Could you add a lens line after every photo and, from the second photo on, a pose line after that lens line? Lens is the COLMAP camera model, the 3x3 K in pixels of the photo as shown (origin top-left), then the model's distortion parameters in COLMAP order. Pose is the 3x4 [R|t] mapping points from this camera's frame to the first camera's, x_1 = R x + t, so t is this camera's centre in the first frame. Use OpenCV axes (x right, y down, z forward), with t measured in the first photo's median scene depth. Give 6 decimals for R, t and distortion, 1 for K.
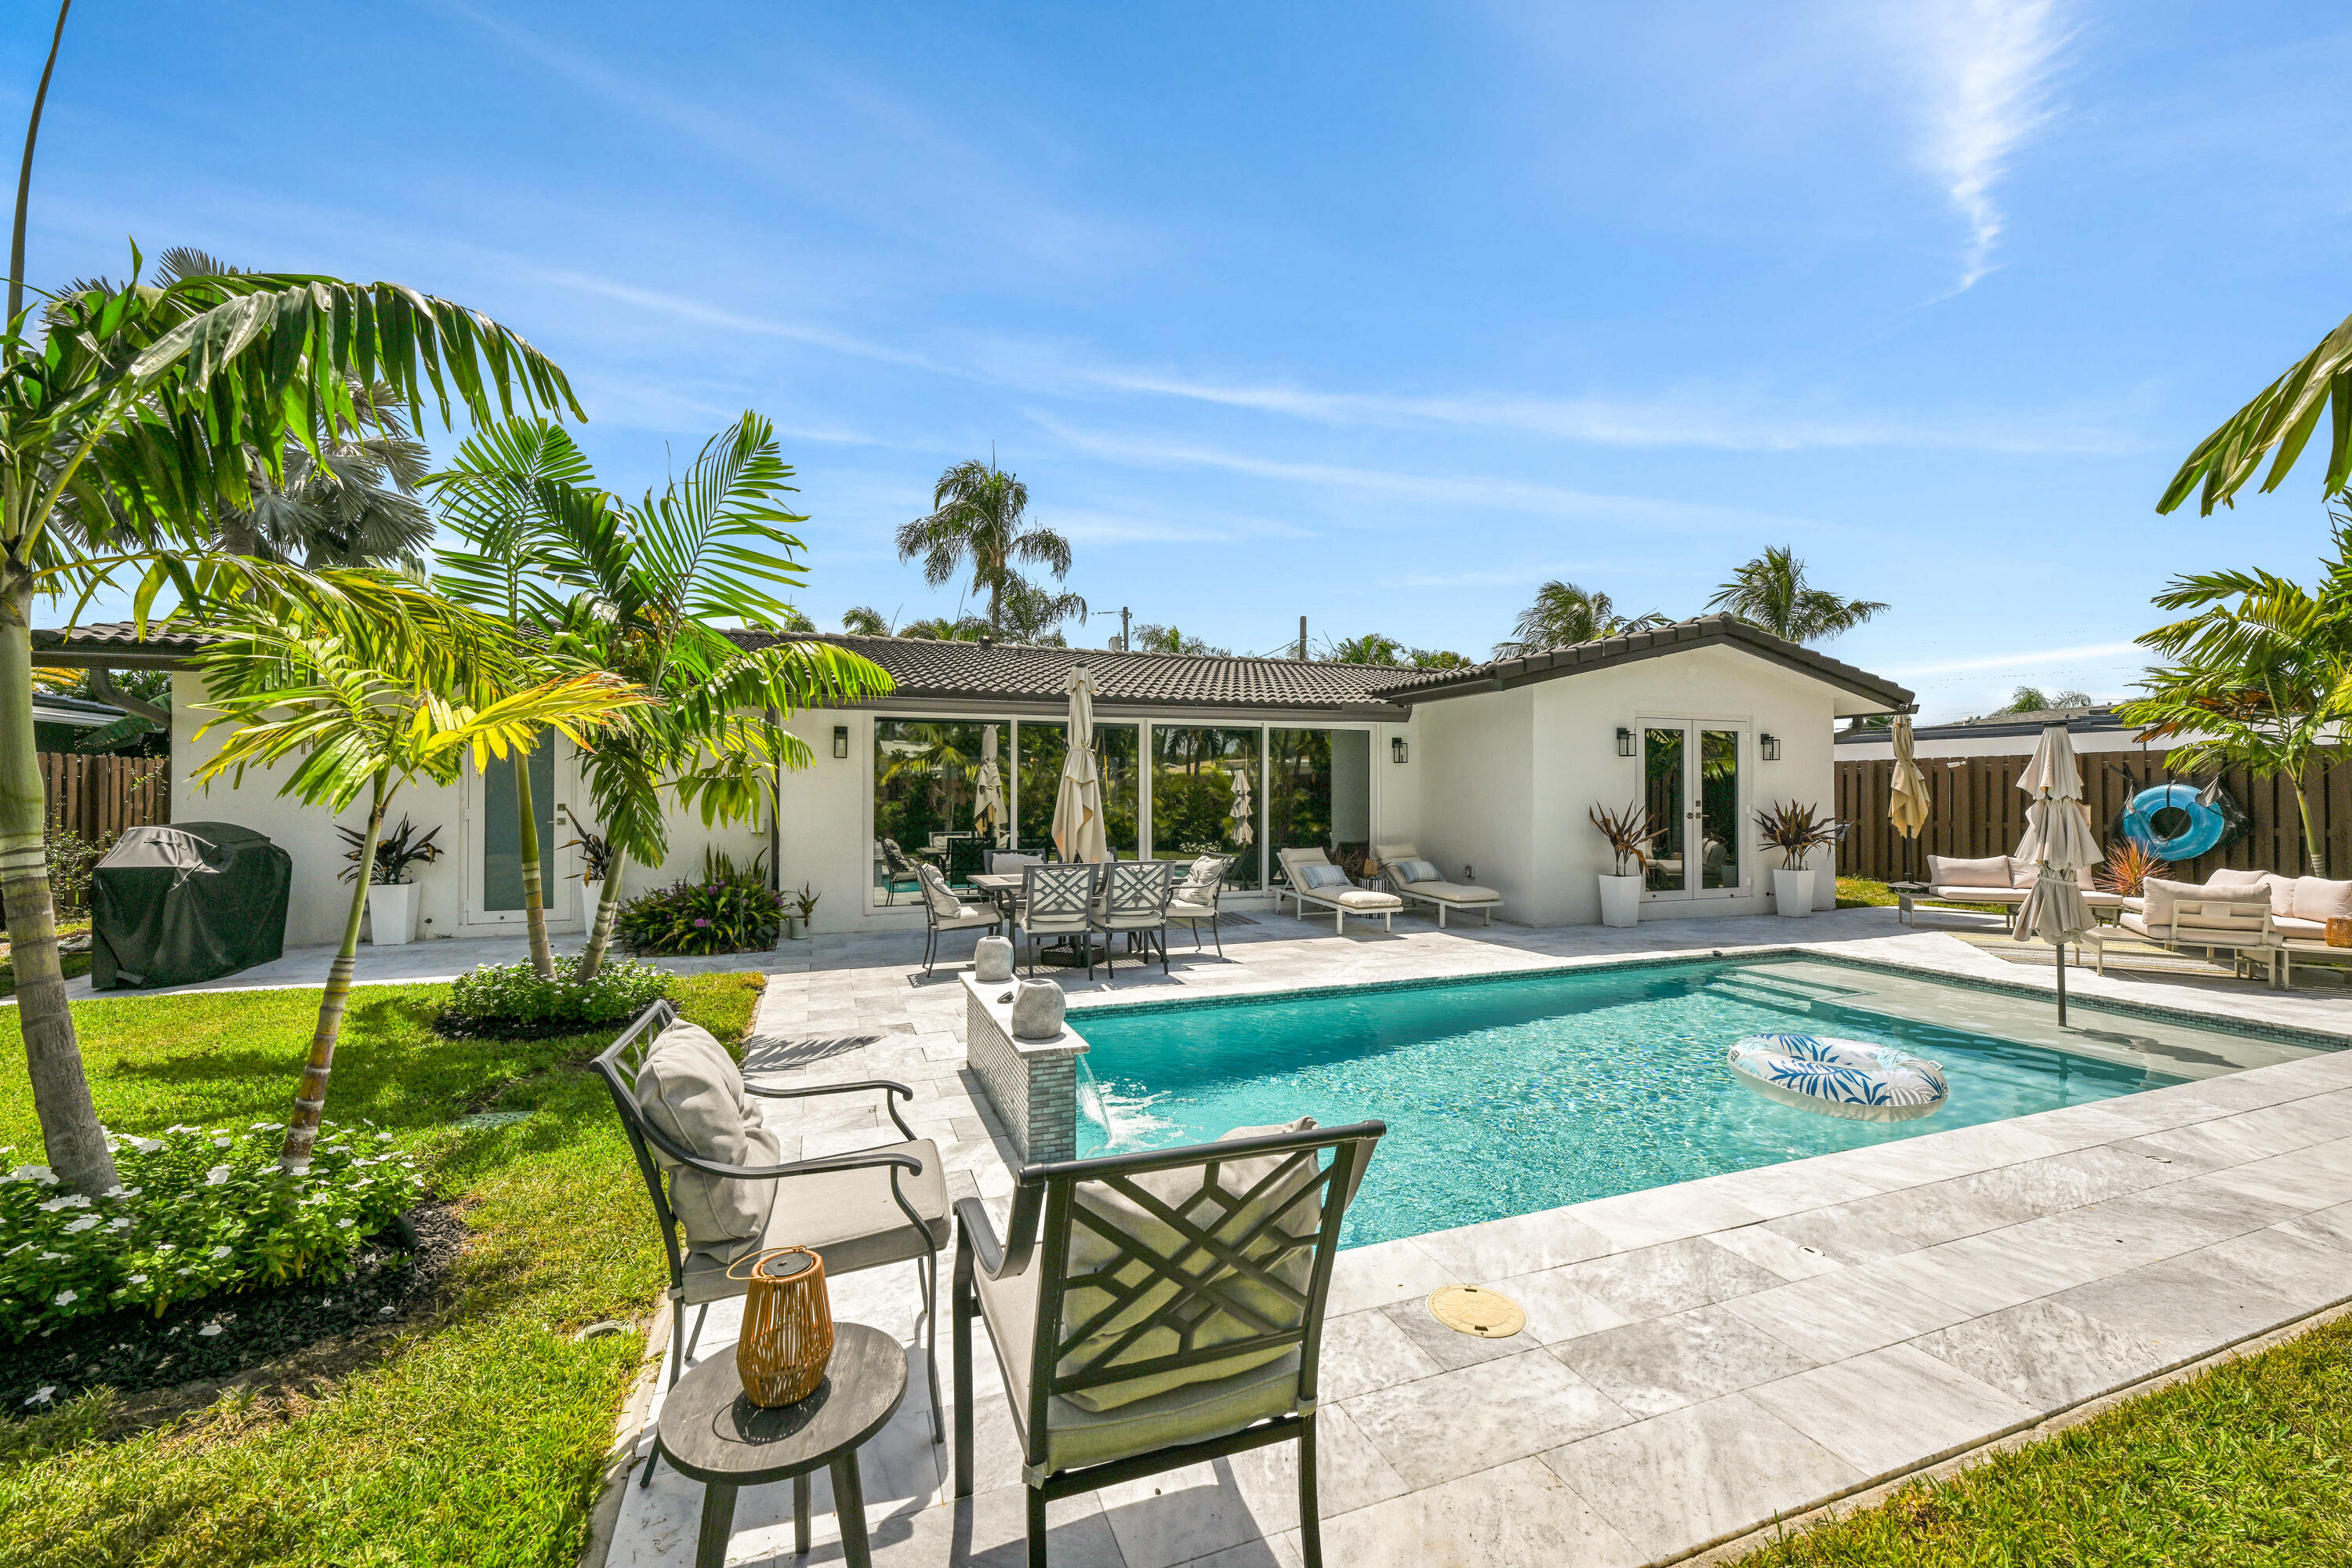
lens RADIAL K [[937.2, 0, 1176.0], [0, 937.2, 784.0], [0, 0, 1]] dist [-0.000055, -0.000139]
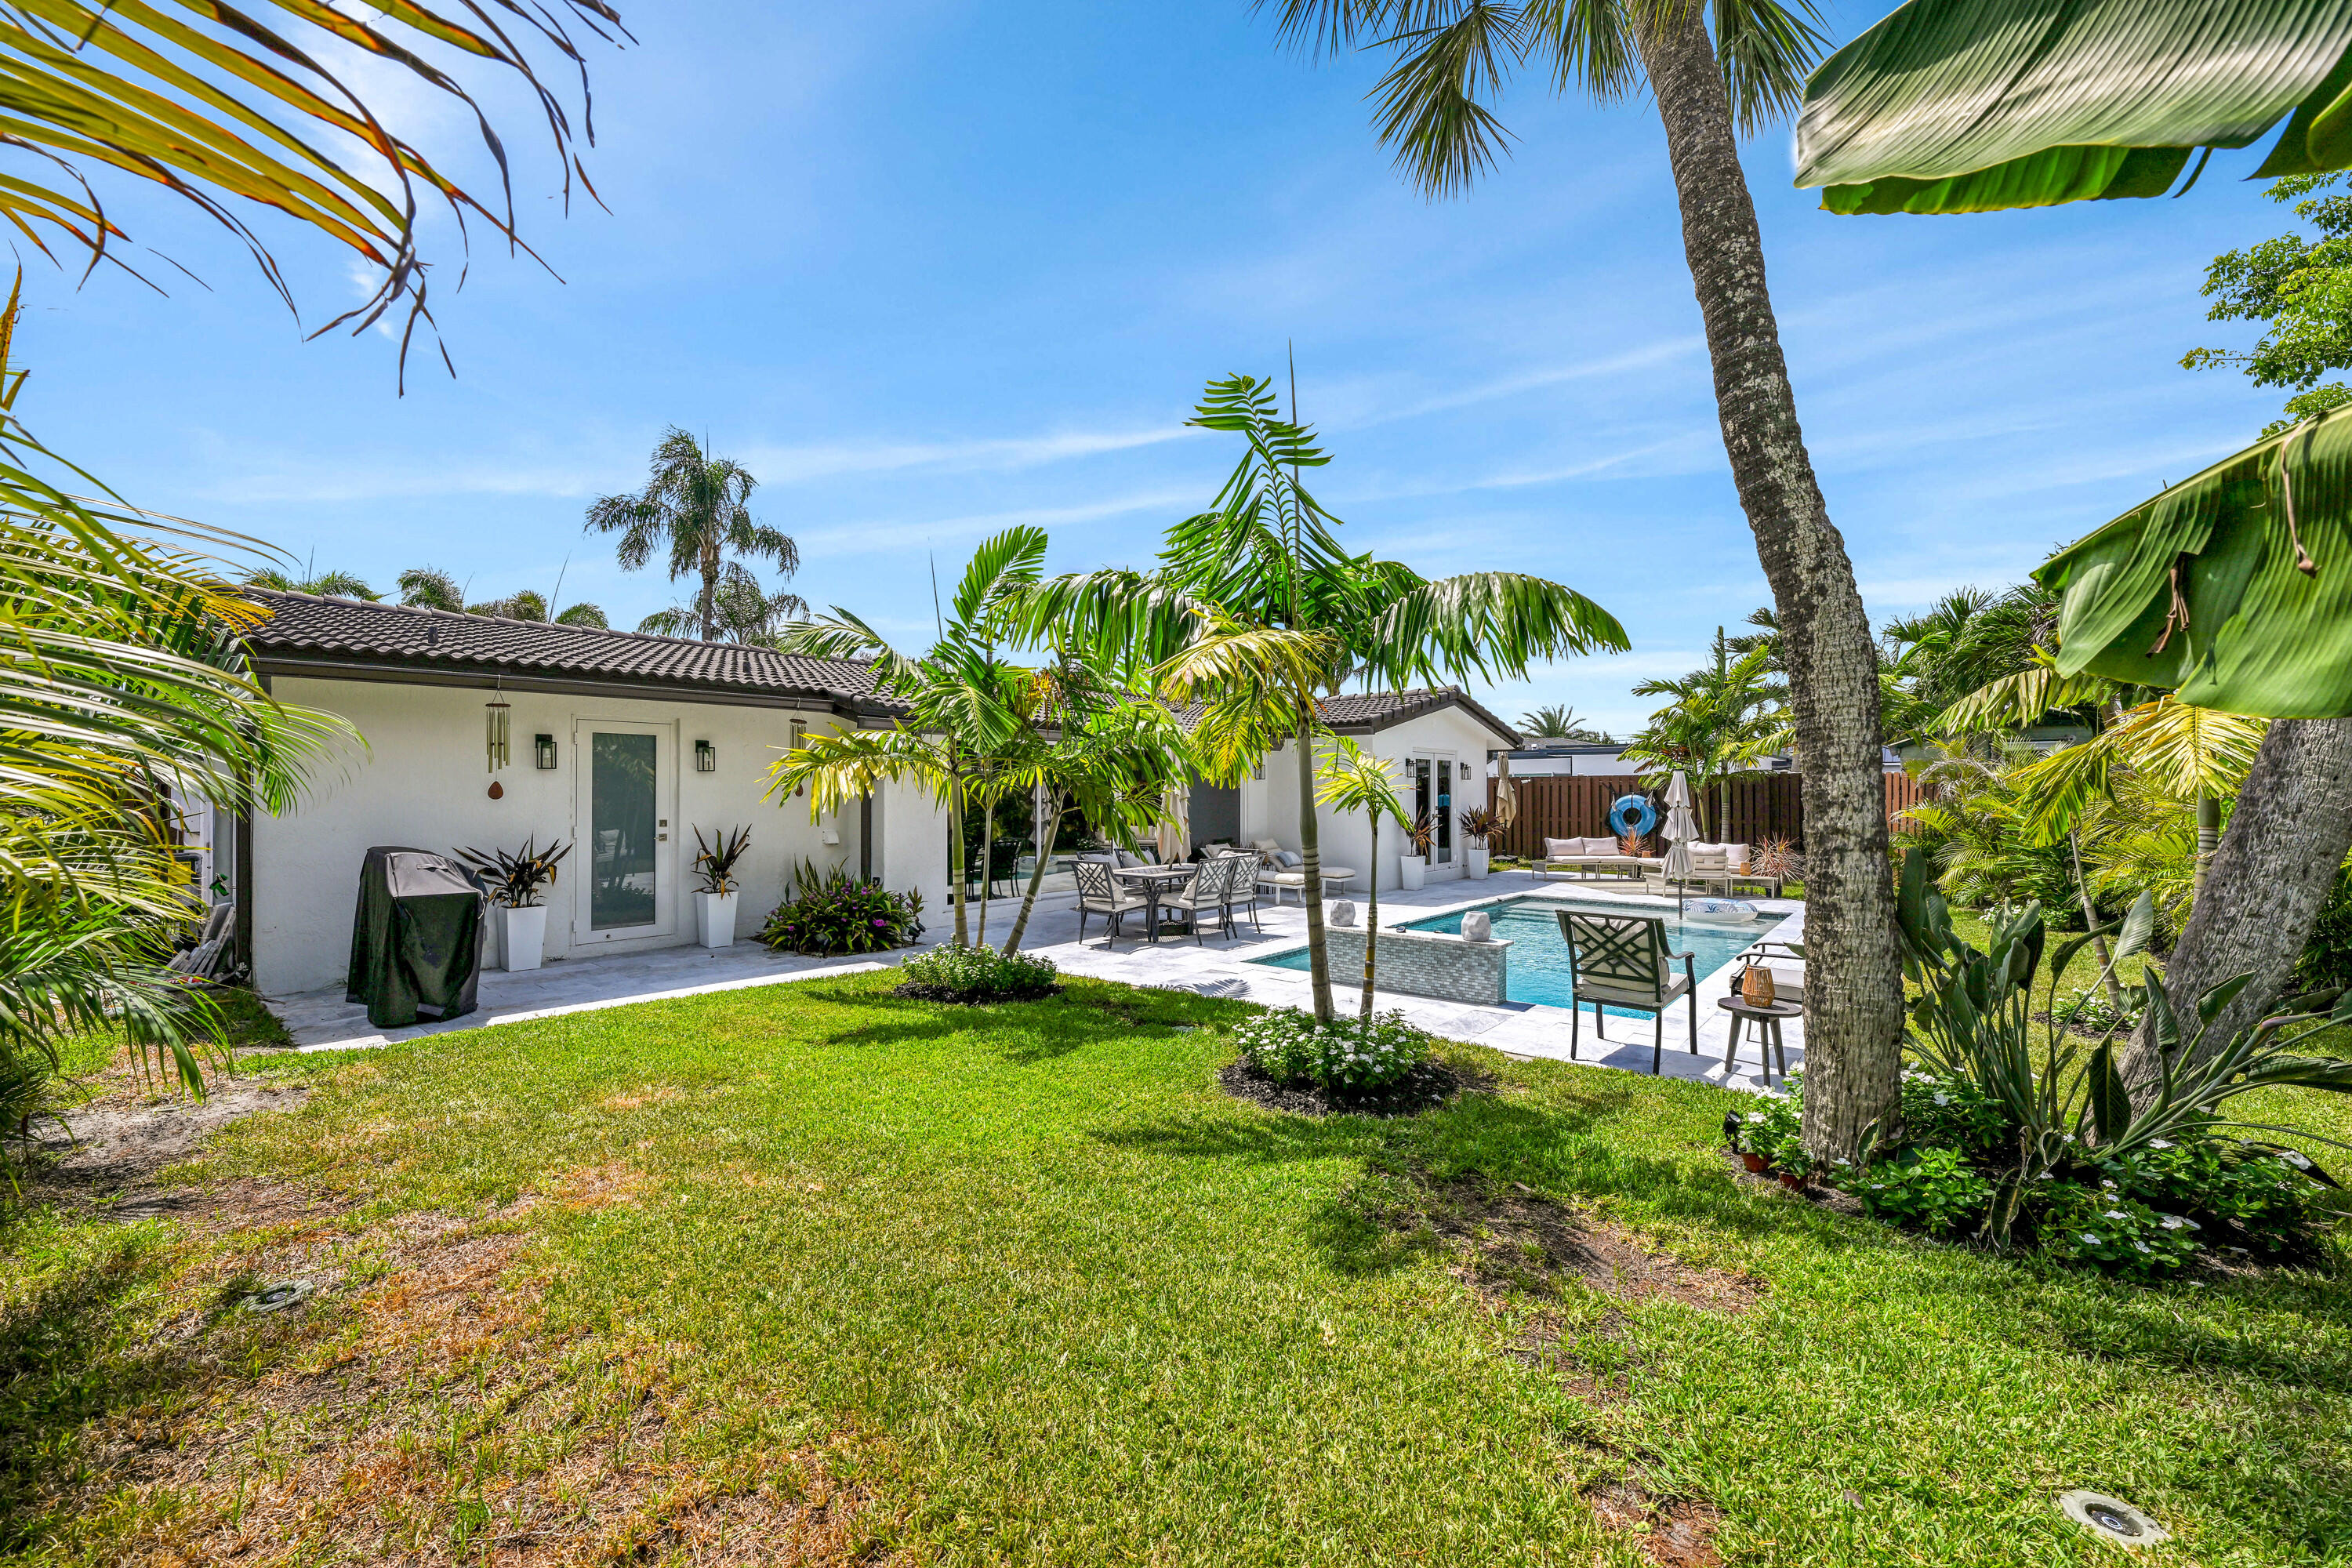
lens RADIAL K [[937.2, 0, 1176.0], [0, 937.2, 784.0], [0, 0, 1]] dist [-0.000055, -0.000139]
pose [[0.872612, 0.003941, 0.488399, -0.549499], [-0.005262, 0.999985, 0.001332, -0.017565], [-0.488386, -0.003732, 0.872619, -0.121225]]
